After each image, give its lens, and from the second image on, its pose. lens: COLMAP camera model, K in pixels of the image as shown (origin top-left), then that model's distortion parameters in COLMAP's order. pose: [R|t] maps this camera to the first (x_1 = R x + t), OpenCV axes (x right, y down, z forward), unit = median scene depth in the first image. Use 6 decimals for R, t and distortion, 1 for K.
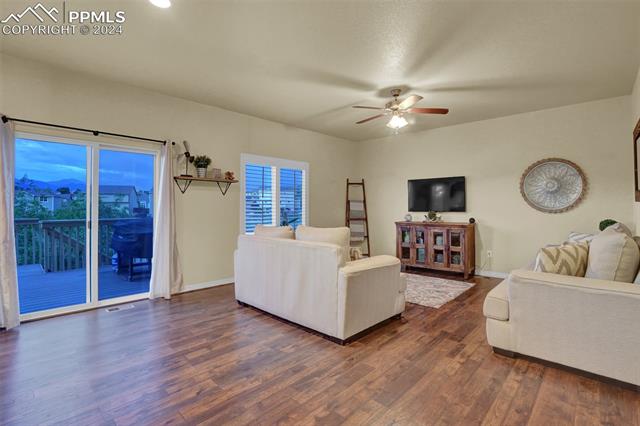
lens RADIAL K [[300.6, 0, 317.4], [0, 300.6, 212.4], [0, 0, 1]] dist [-0.034475, 0.000163]
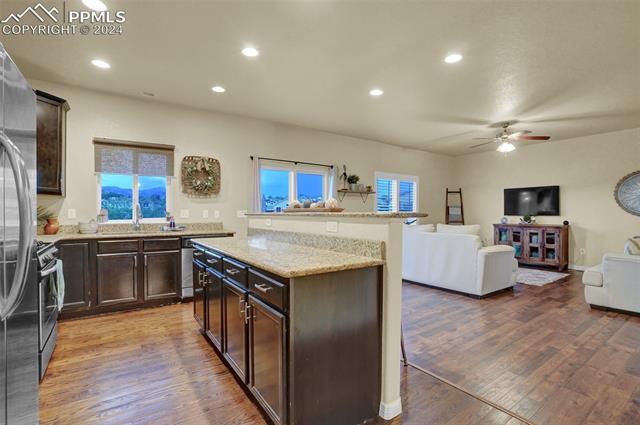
lens RADIAL K [[292.8, 0, 332.1], [0, 292.8, 221.2], [0, 0, 1]] dist [-0.000283, 0.000581]
pose [[0.985602, 0.006626, -0.168950, -0.219168], [-0.004221, 0.999885, 0.014589, 0.007639], [0.169027, -0.013666, 0.985517, -0.334055]]
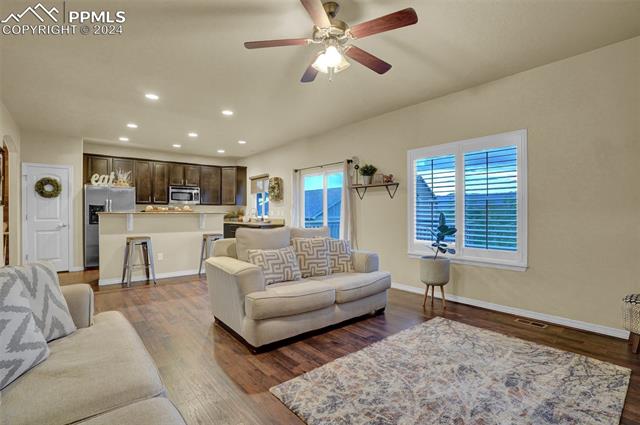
lens RADIAL K [[300.6, 0, 317.4], [0, 300.6, 211.9], [0, 0, 1]] dist [-0.034475, 0.000163]
pose [[-0.114632, -0.003305, -0.993403, 0.674645], [-0.011210, 0.999935, -0.002033, -0.006533], [0.993345, 0.010903, -0.114661, 0.821973]]
